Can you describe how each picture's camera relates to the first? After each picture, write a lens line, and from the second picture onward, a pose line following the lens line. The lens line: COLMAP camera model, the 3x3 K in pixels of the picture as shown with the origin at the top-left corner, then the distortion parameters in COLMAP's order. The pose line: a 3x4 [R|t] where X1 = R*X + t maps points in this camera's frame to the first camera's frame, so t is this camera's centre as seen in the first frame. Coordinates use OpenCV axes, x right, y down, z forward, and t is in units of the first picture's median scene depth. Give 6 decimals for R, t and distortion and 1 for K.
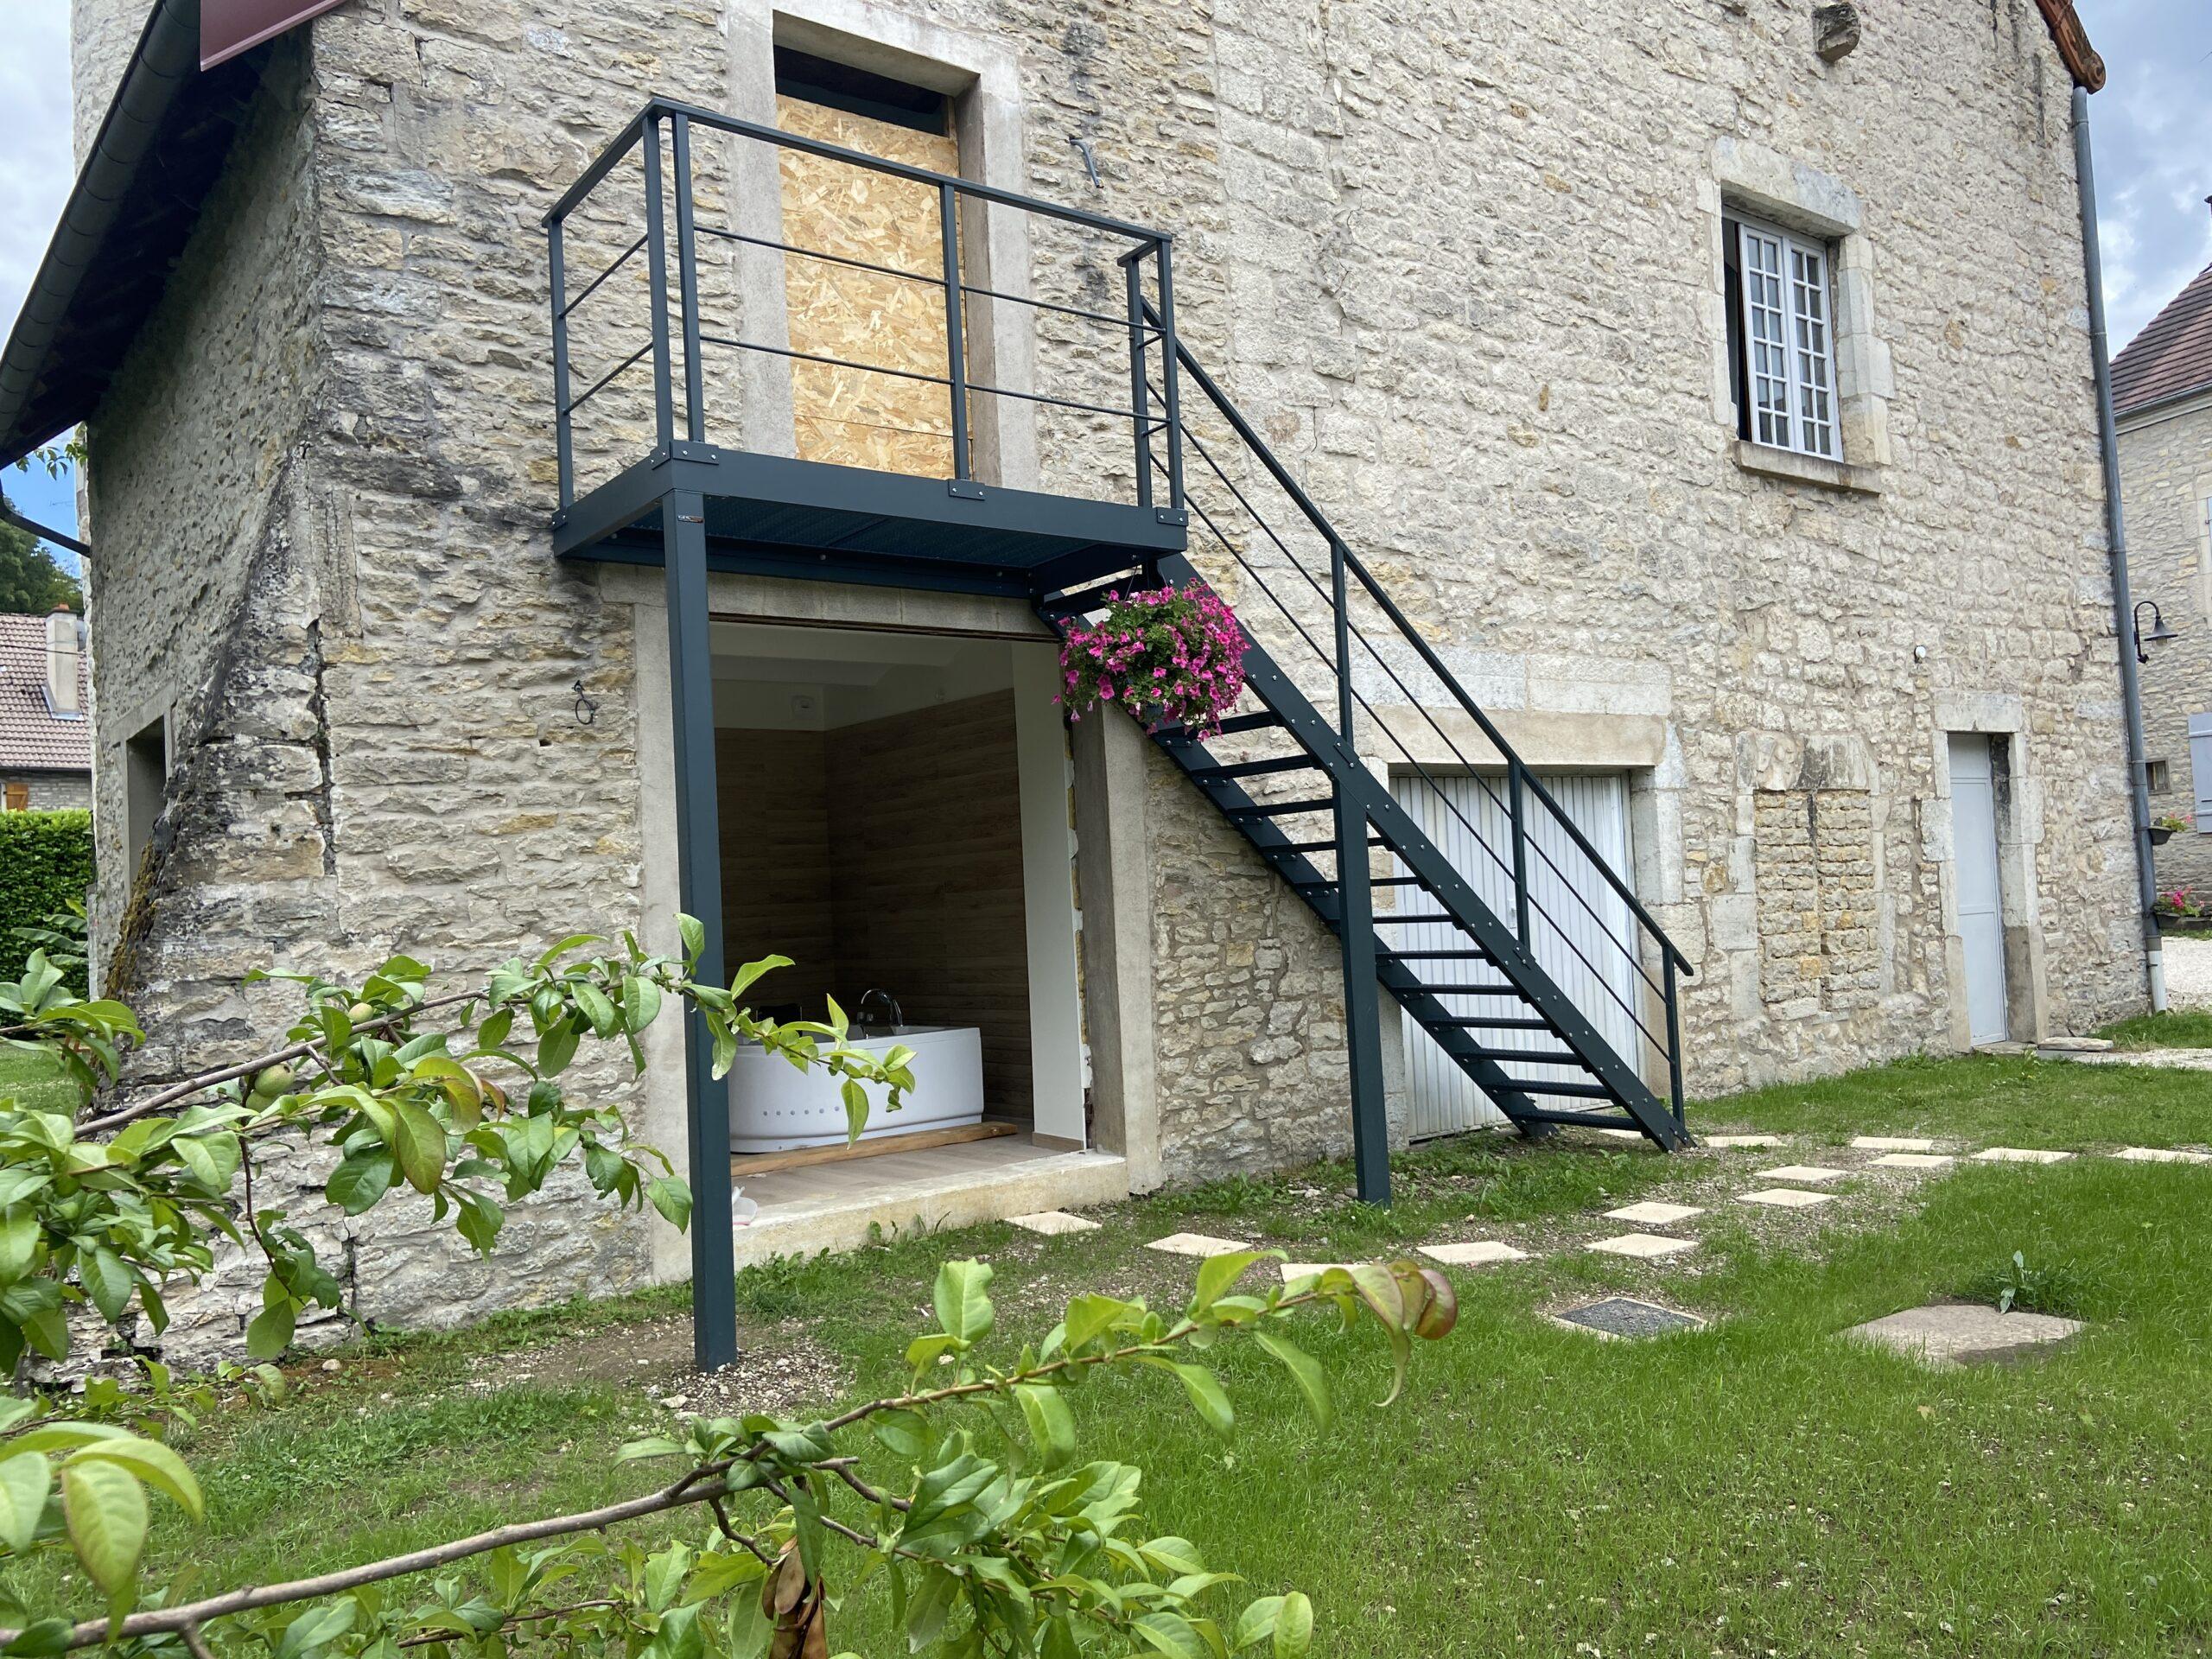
lens RADIAL K [[1655.0, 0, 1102.8], [0, 1655.0, 816.8], [0, 0, 1]] dist [0.125579, -0.163075]
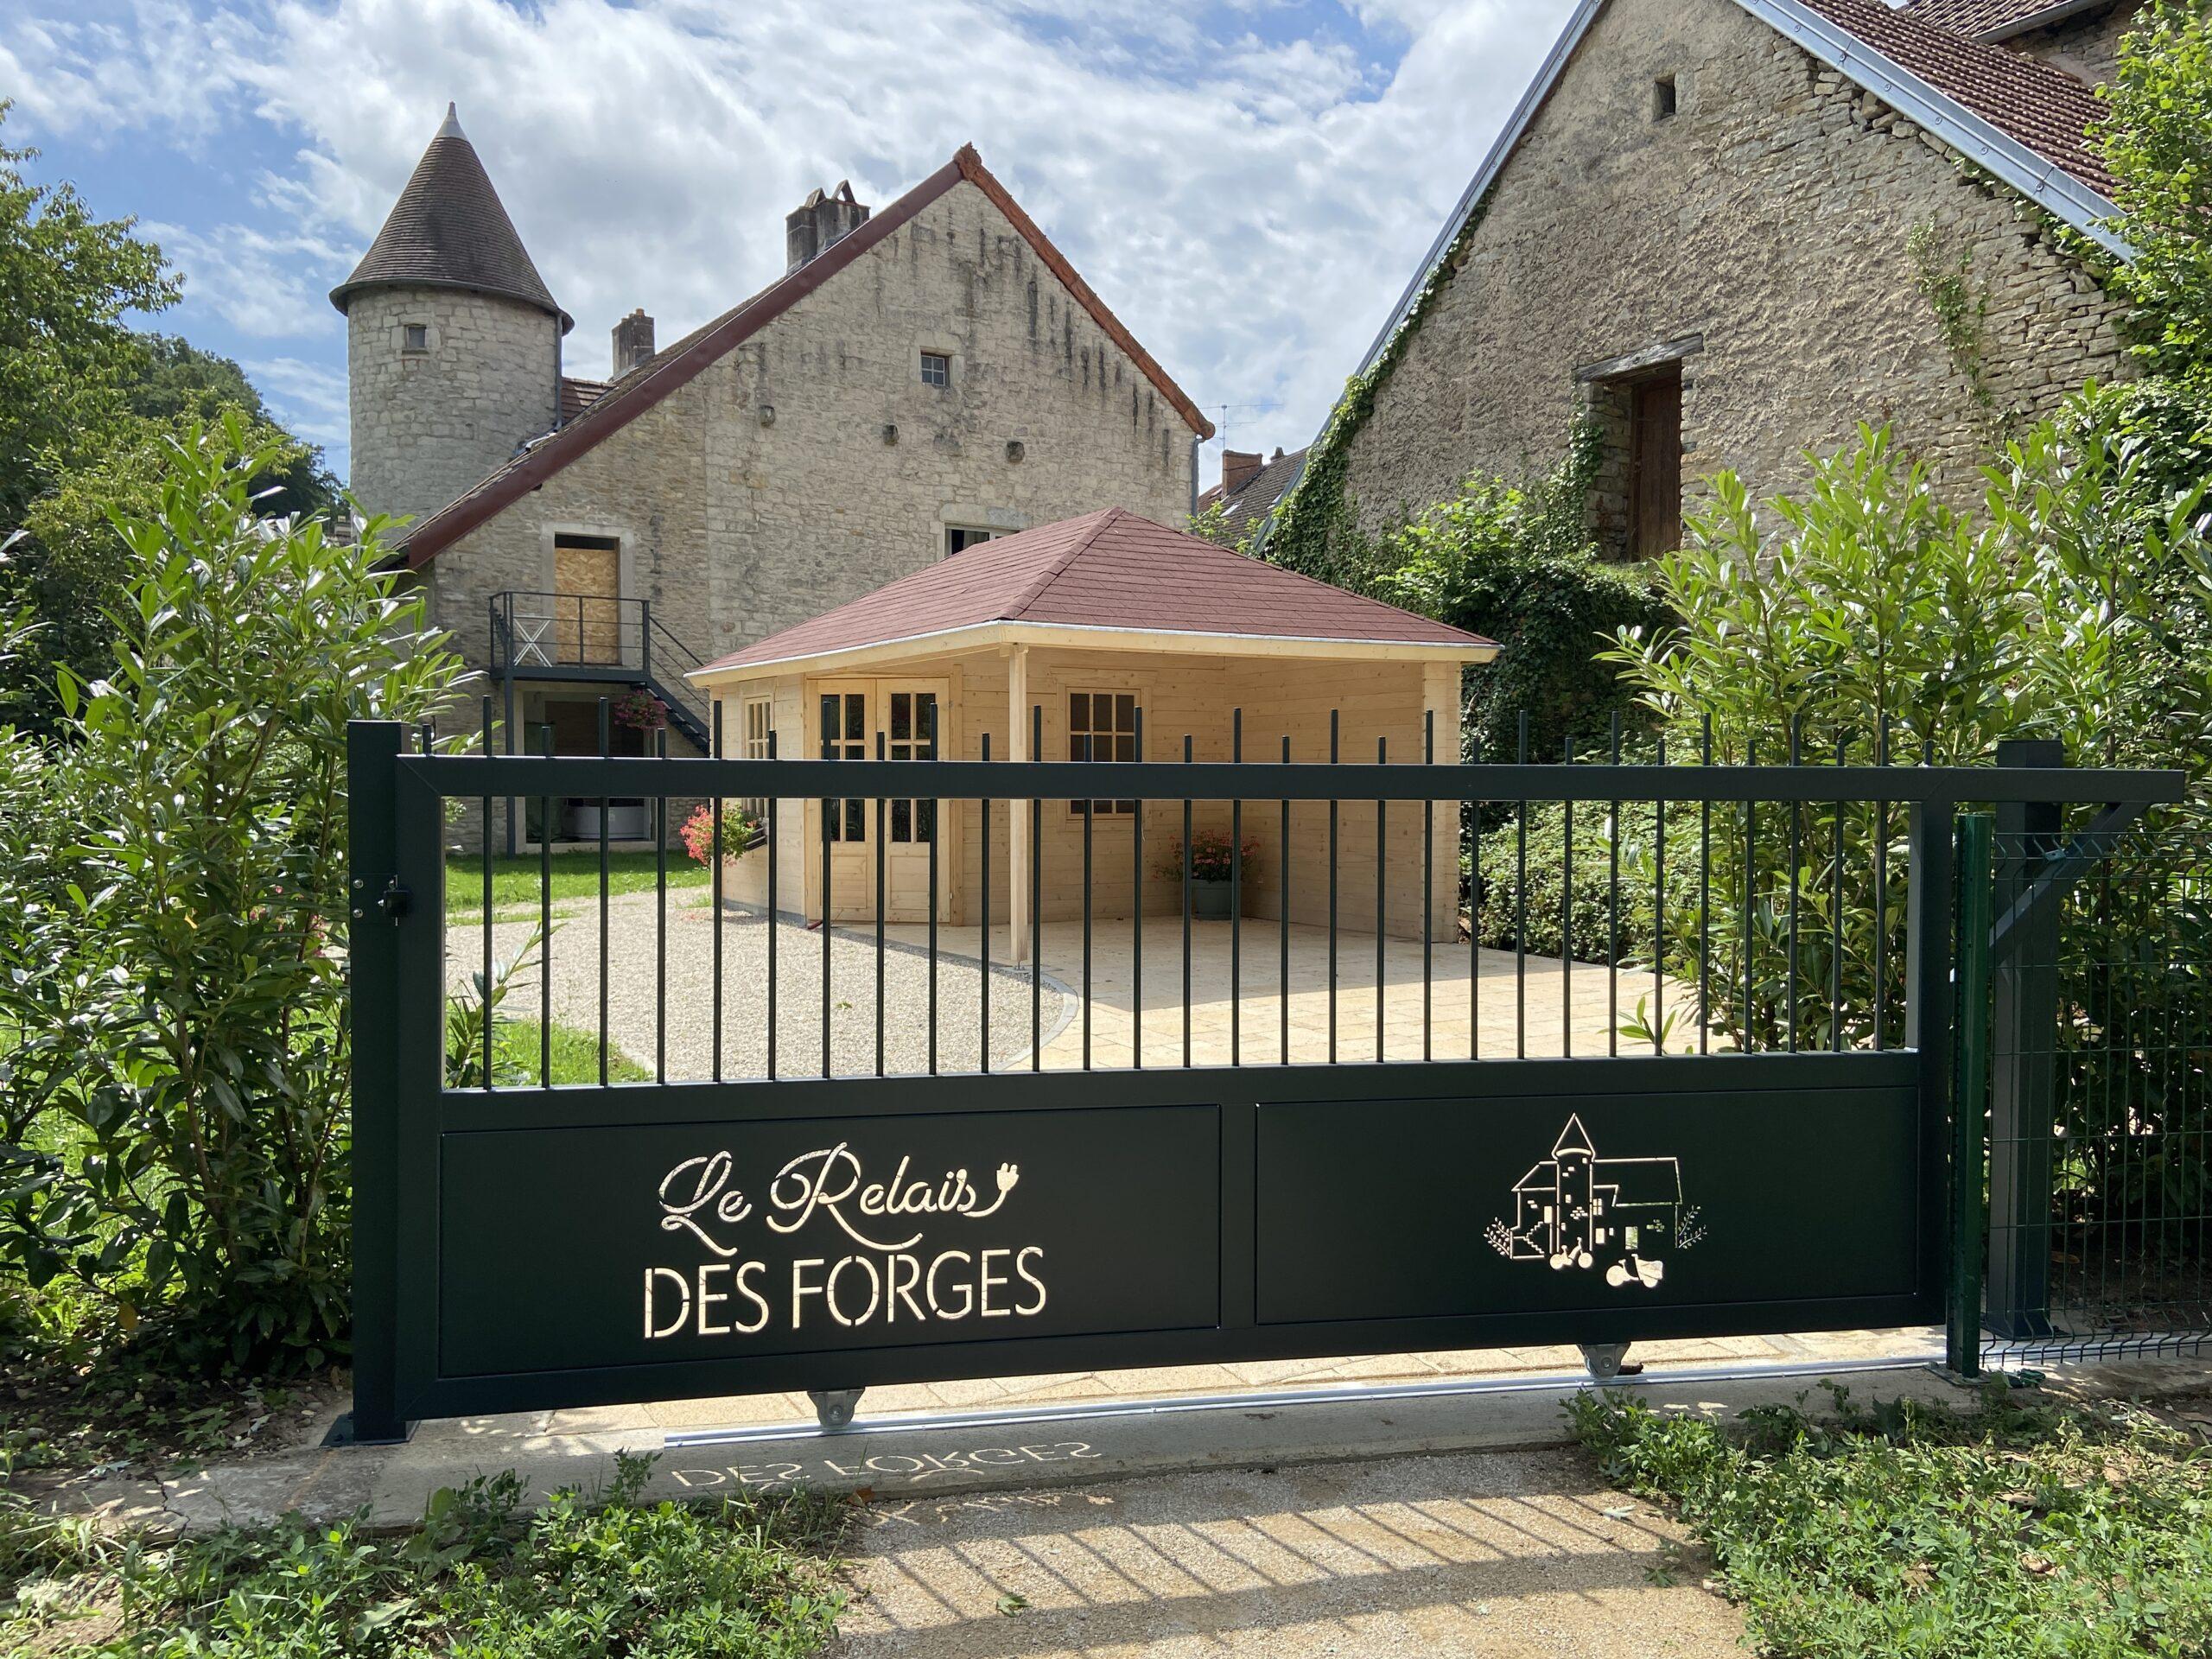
lens RADIAL K [[1664.5, 0, 1108.1], [0, 1664.5, 826.2], [0, 0, 1]] dist [0.127224, -0.166750]
pose [[0.995194, 0.051367, -0.083362, 1.196159], [-0.044666, 0.995765, 0.080355, -0.151092], [0.087137, -0.076246, 0.993274, -2.328190]]
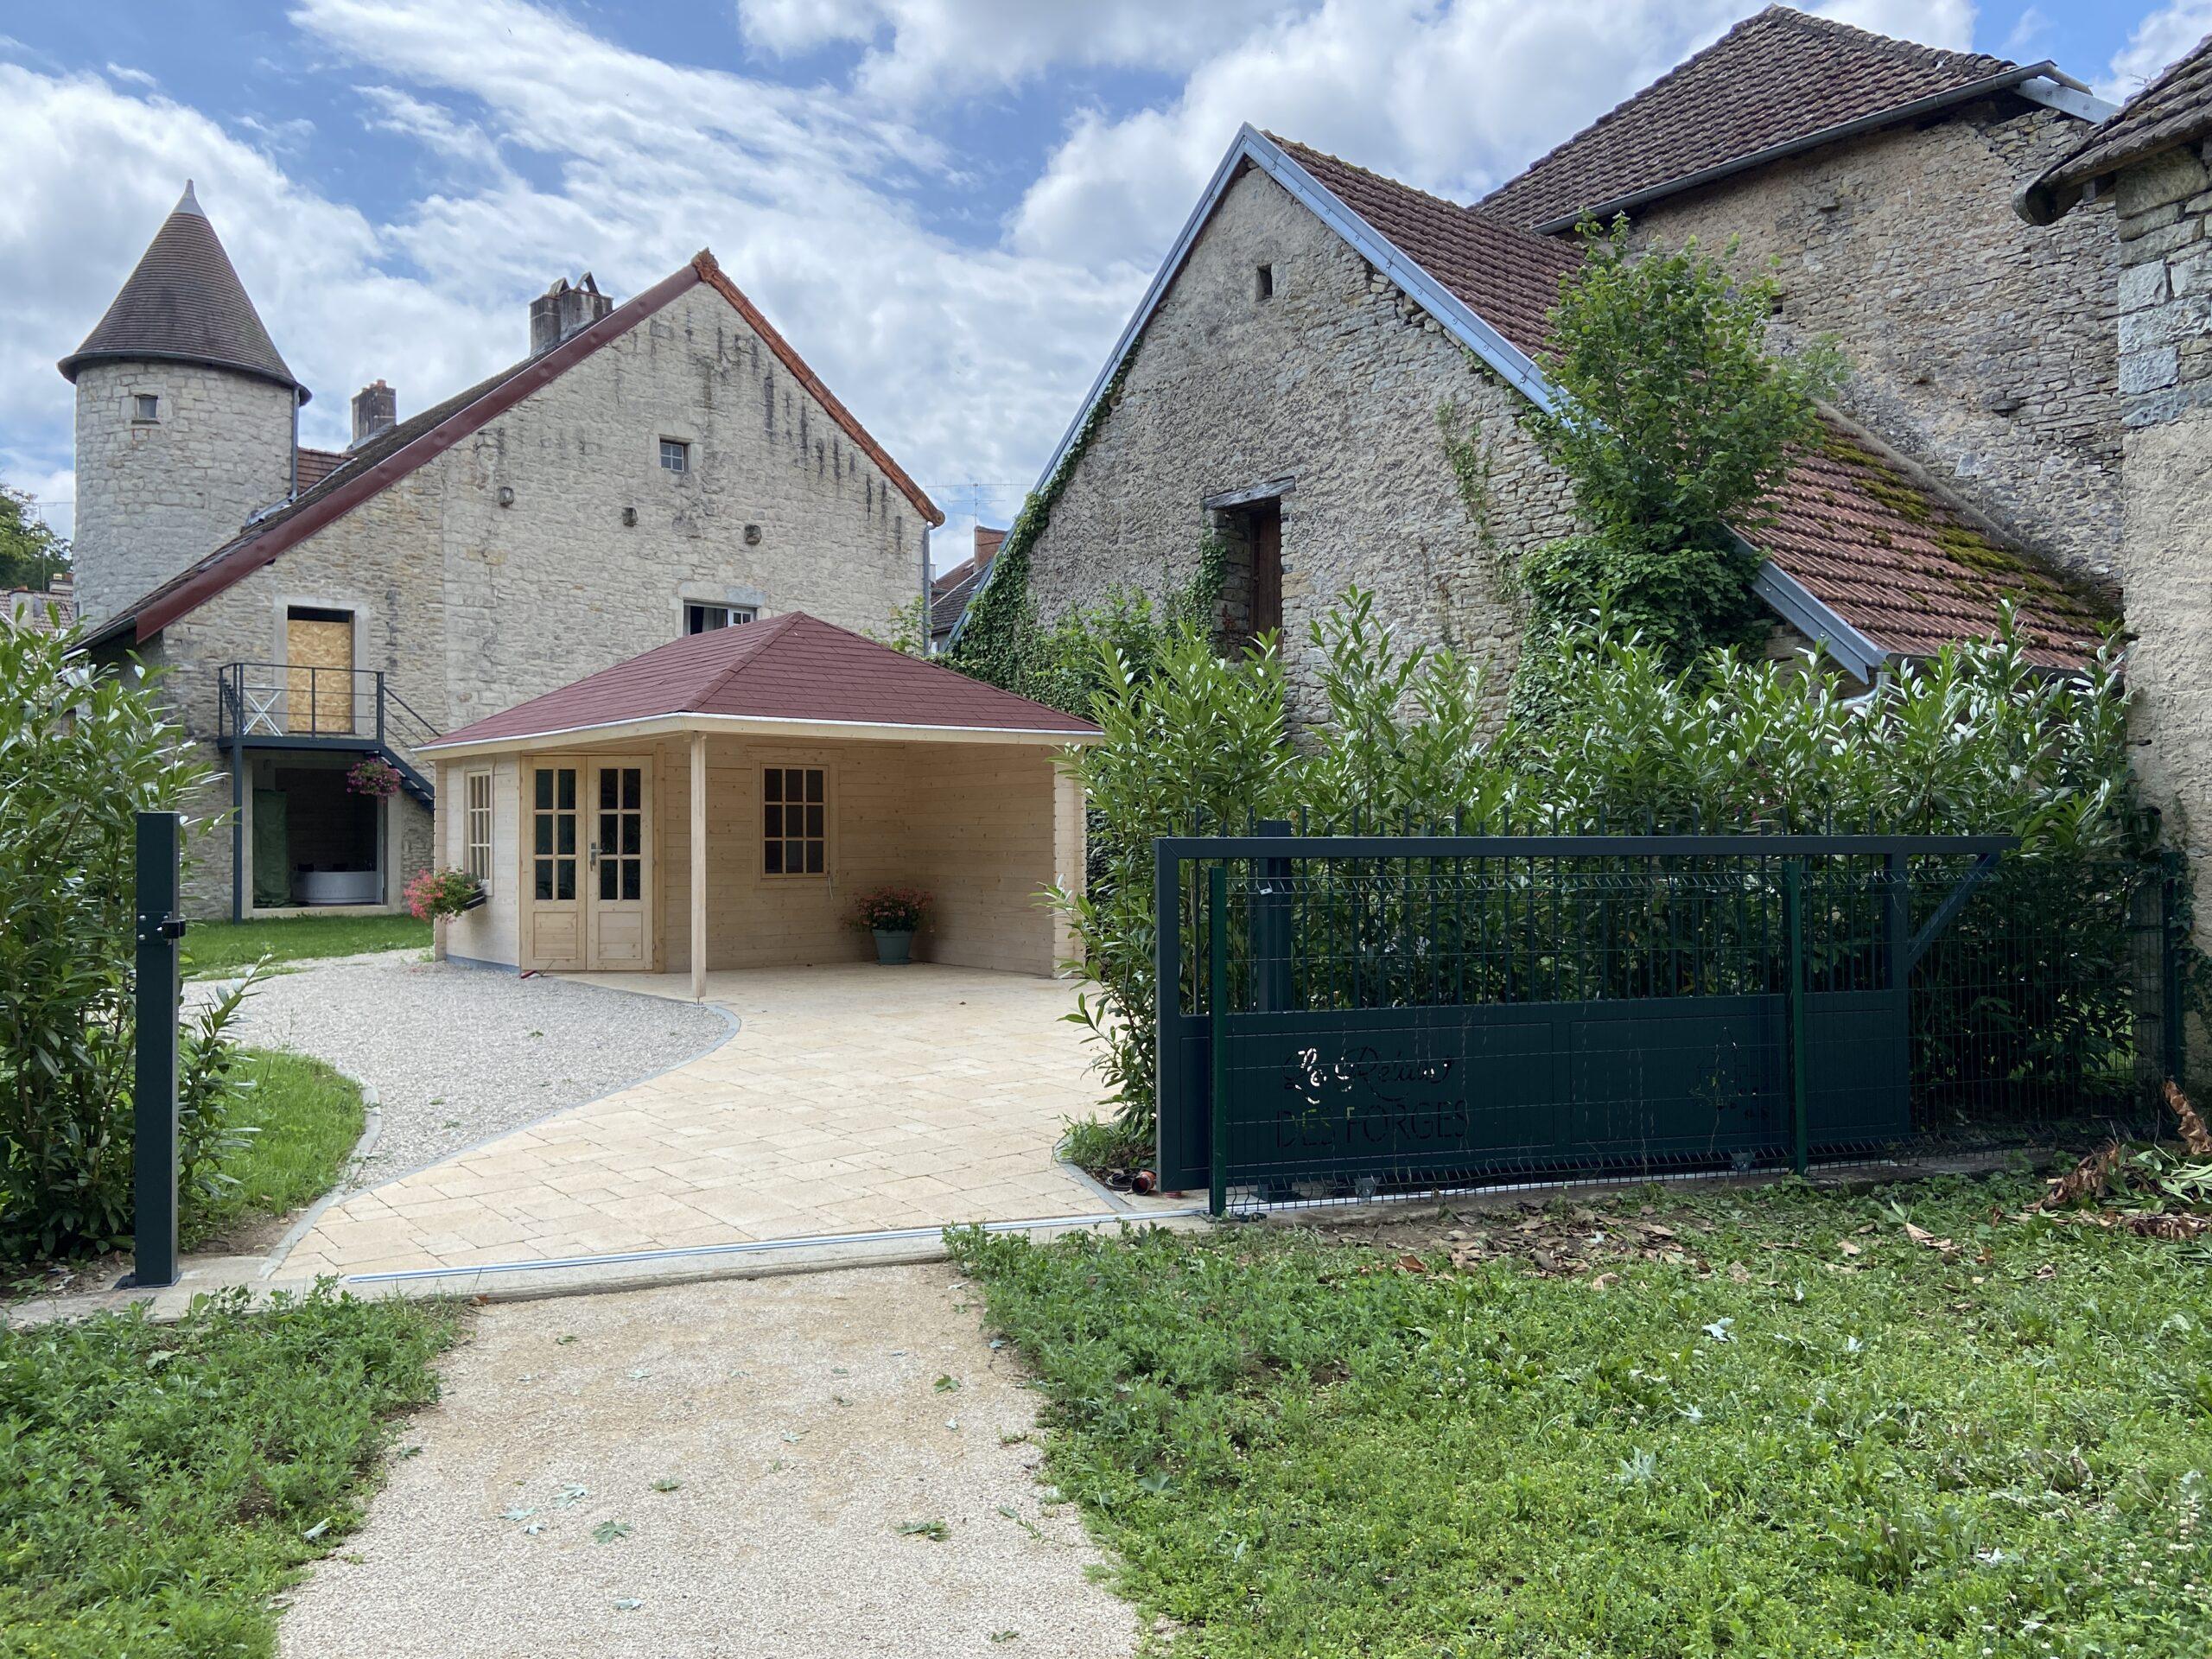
lens RADIAL K [[1655.0, 0, 1102.8], [0, 1655.0, 816.8], [0, 0, 1]] dist [0.125579, -0.163075]
pose [[0.997815, 0.045606, 0.047814, 1.305765], [-0.047157, 0.998380, 0.031835, -0.170663], [-0.046285, -0.034020, 0.998349, -2.580318]]
